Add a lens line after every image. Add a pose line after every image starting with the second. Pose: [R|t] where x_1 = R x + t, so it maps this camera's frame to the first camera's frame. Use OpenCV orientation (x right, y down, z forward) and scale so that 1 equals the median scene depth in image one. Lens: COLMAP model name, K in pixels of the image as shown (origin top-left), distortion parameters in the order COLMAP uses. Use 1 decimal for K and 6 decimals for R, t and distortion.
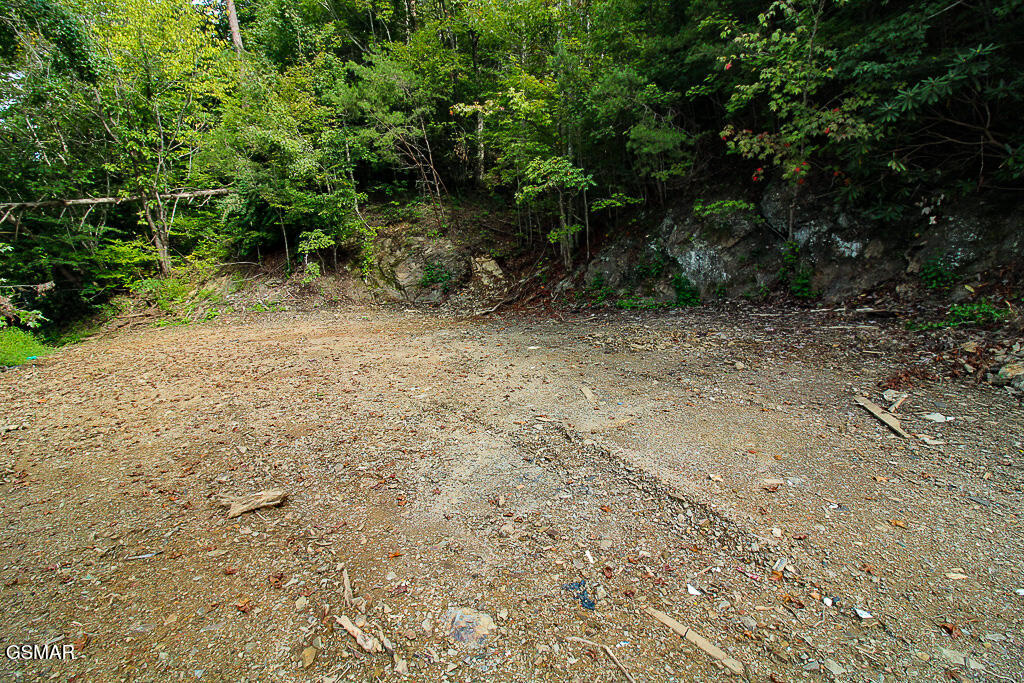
lens RADIAL K [[476.8, 0, 515.9], [0, 476.8, 328.8], [0, 0, 1]] dist [-0.001817, -0.011063]
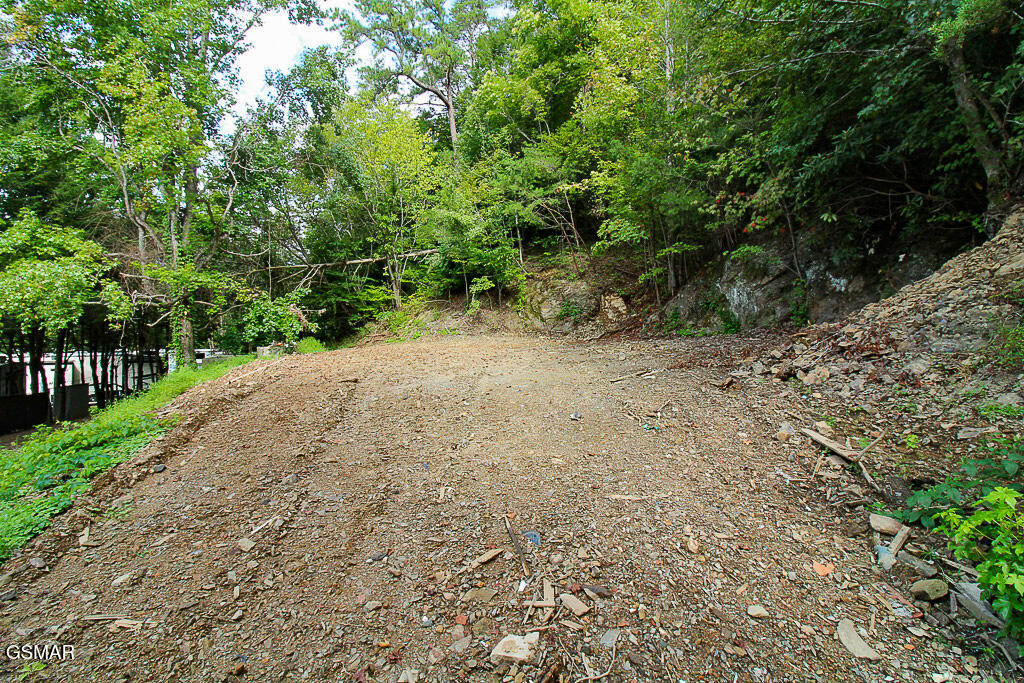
lens RADIAL K [[476.8, 0, 513.5], [0, 476.8, 326.0], [0, 0, 1]] dist [-0.001817, -0.011063]
pose [[0.901314, 0.020640, -0.432674, 0.325483], [-0.059513, 0.995292, -0.076495, 0.043593], [0.429058, 0.094696, 0.898299, -0.235854]]
